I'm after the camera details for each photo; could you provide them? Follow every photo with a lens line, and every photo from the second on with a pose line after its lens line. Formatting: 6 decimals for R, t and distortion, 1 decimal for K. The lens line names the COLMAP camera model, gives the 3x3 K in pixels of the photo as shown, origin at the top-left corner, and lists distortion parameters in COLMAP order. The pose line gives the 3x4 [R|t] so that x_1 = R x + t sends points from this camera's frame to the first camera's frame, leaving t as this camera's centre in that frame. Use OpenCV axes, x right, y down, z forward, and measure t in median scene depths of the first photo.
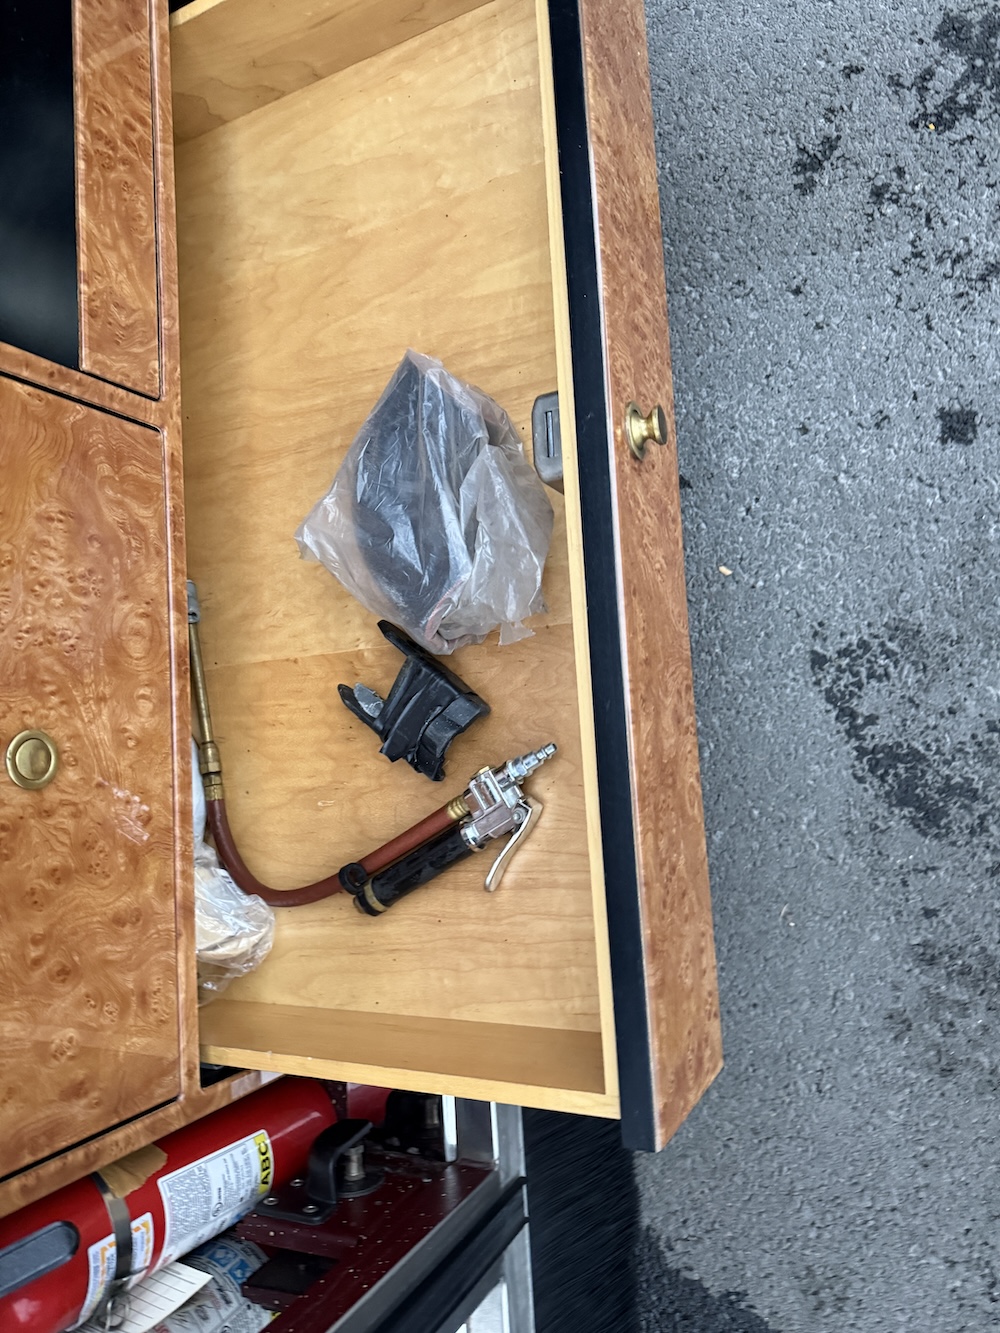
lens RADIAL K [[946.6, 0, 487.7], [0, 946.6, 667.3], [0, 0, 1]] dist [-0.010214, -0.002557]
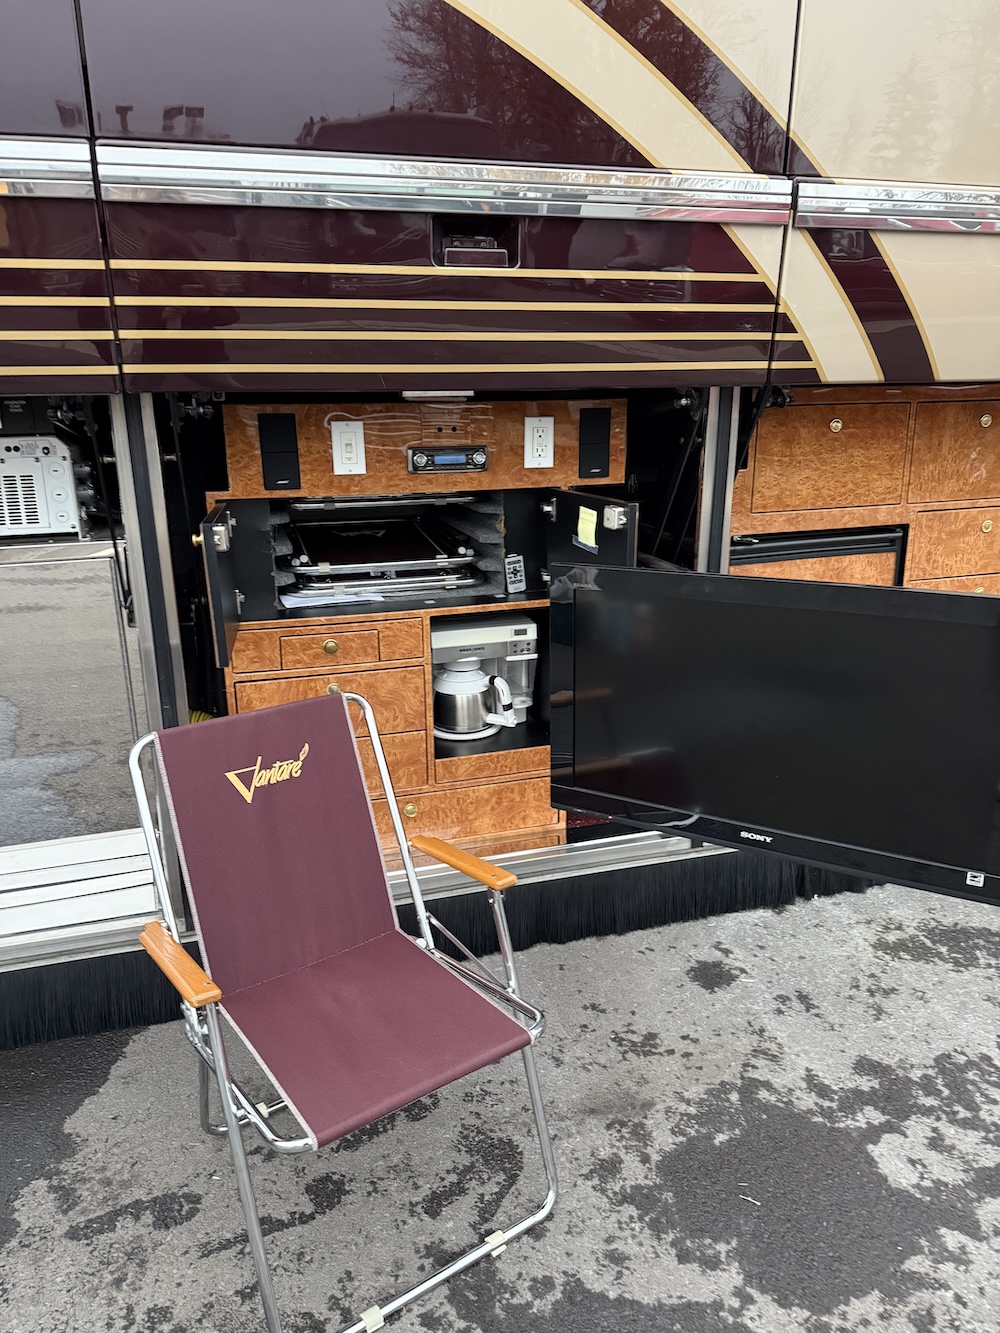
lens RADIAL K [[924.5, 0, 496.3], [0, 924.5, 659.1], [0, 0, 1]] dist [0.160078, -0.296231]
pose [[0.202331, 0.672056, -0.712322, 1.533528], [-0.978792, 0.114964, -0.169555, 0.035647], [-0.032059, 0.731522, 0.681064, -1.438077]]
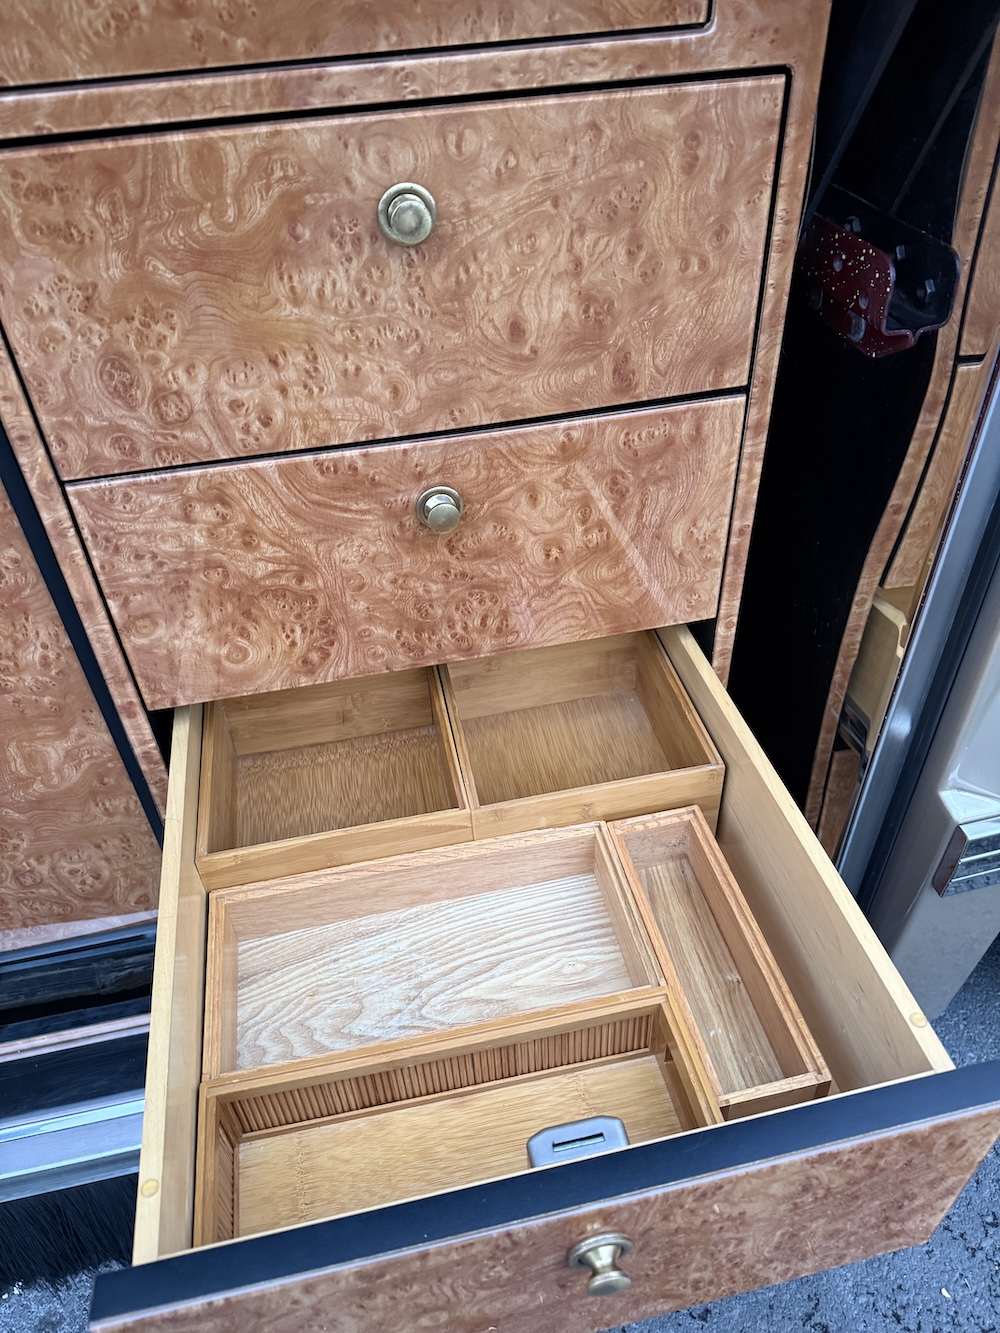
lens RADIAL K [[941.2, 0, 499.5], [0, 941.2, 667.4], [0, 0, 1]] dist [0.038416, -0.065398]
pose [[0.139978, 0.909762, -0.390818, -0.141841], [-0.989639, 0.141286, -0.025562, -2.167210], [0.031962, 0.390347, 0.920113, -0.133852]]
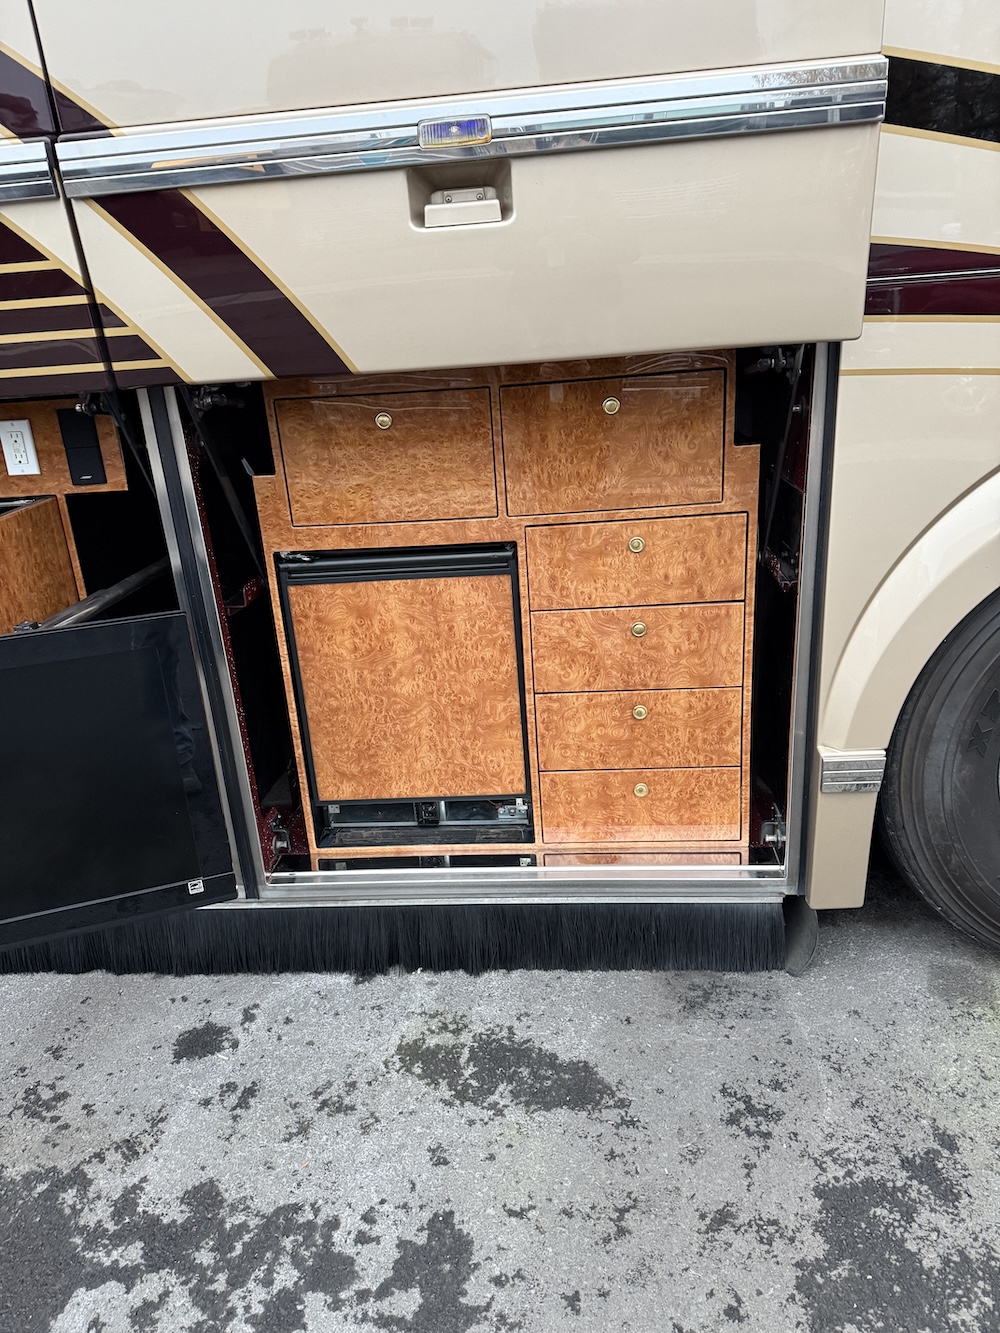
lens RADIAL K [[922.9, 0, 492.6], [0, 922.9, 663.0], [0, 0, 1]] dist [0.145589, -0.237579]
pose [[-0.106978, 0.731375, -0.673533, 1.179517], [-0.976626, 0.049727, 0.209116, -2.286661], [0.186435, 0.680160, 0.708960, -1.211878]]
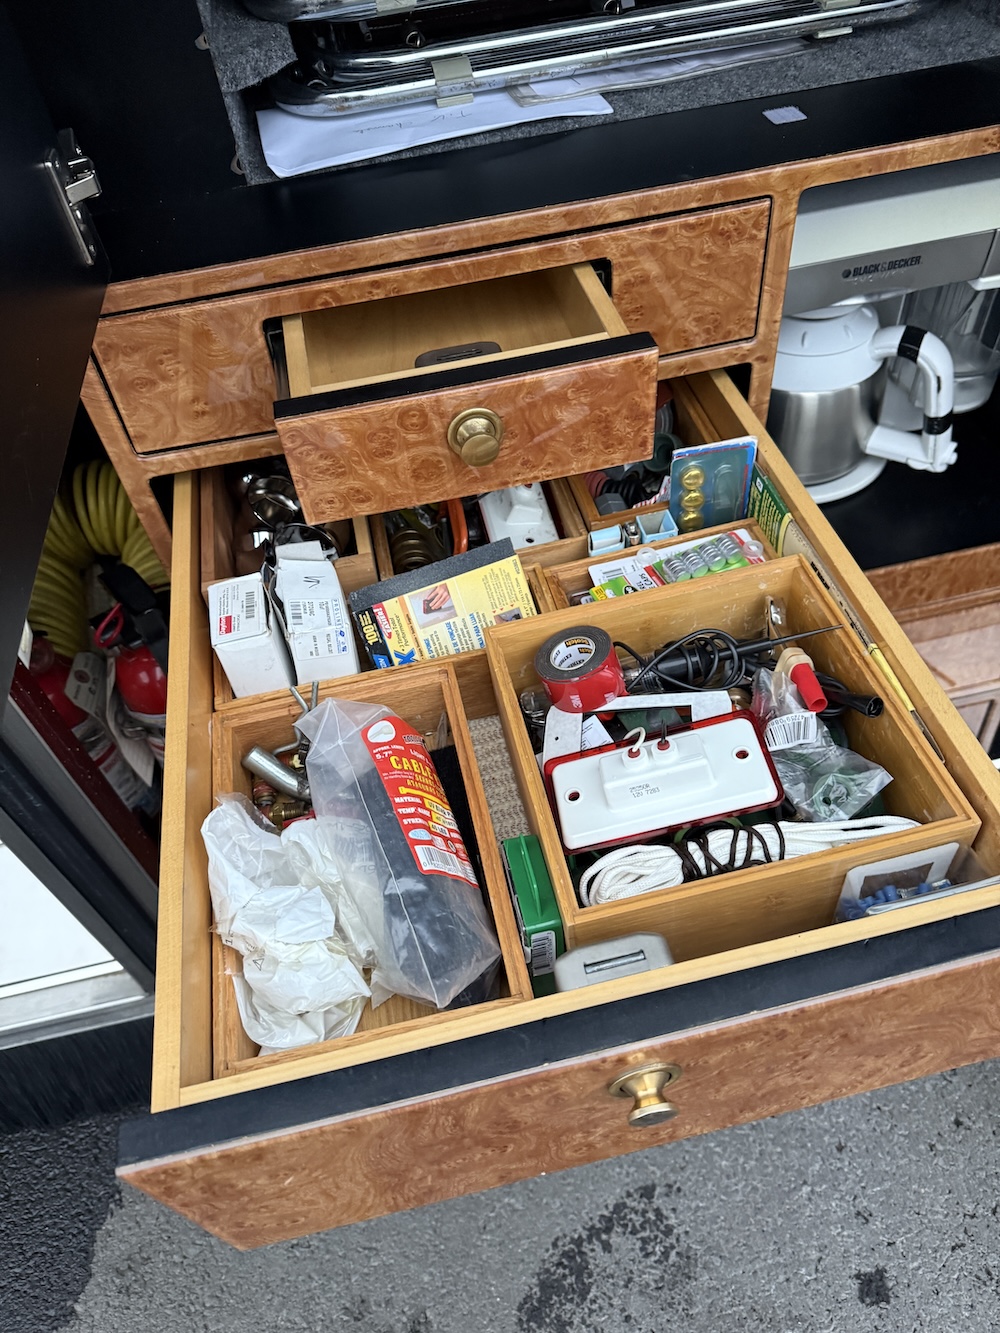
lens RADIAL K [[951.4, 0, 495.2], [0, 951.4, 663.2], [0, 0, 1]] dist [-0.009158, -0.003580]
pose [[0.161288, 0.955566, -0.246739, -0.018827], [-0.983969, 0.174979, 0.034454, 0.025109], [0.076097, 0.237226, 0.968469, -0.326847]]
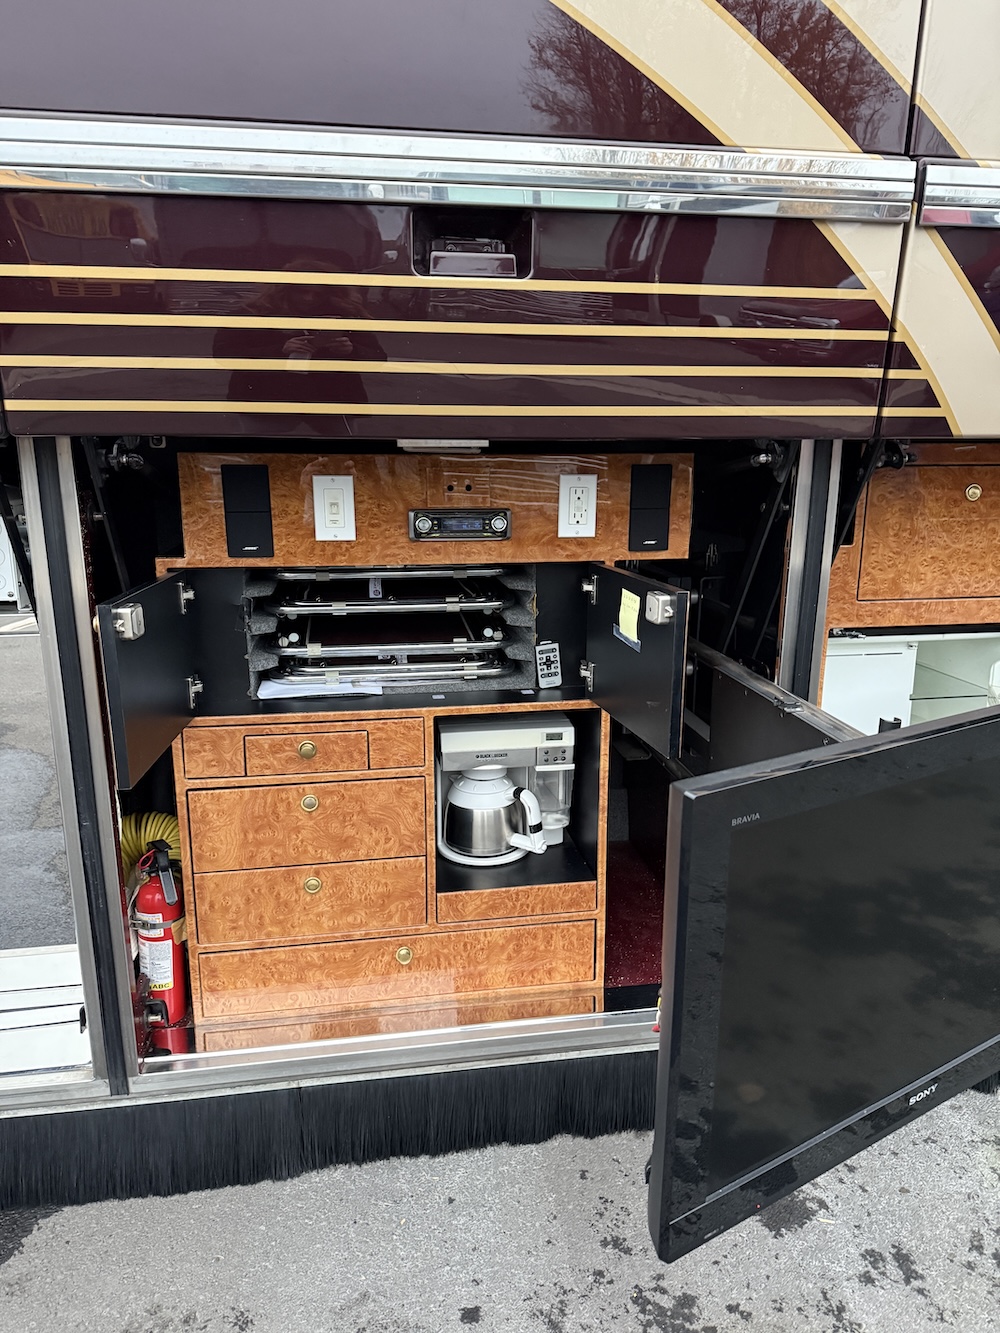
lens RADIAL K [[921.0, 0, 503.4], [0, 921.0, 670.6], [0, 0, 1]] dist [0.155266, -0.281603]
pose [[0.086382, 0.648477, -0.756317, 1.065539], [-0.996190, 0.065332, -0.057762, -0.291545], [0.011954, 0.758425, 0.651650, -1.170952]]
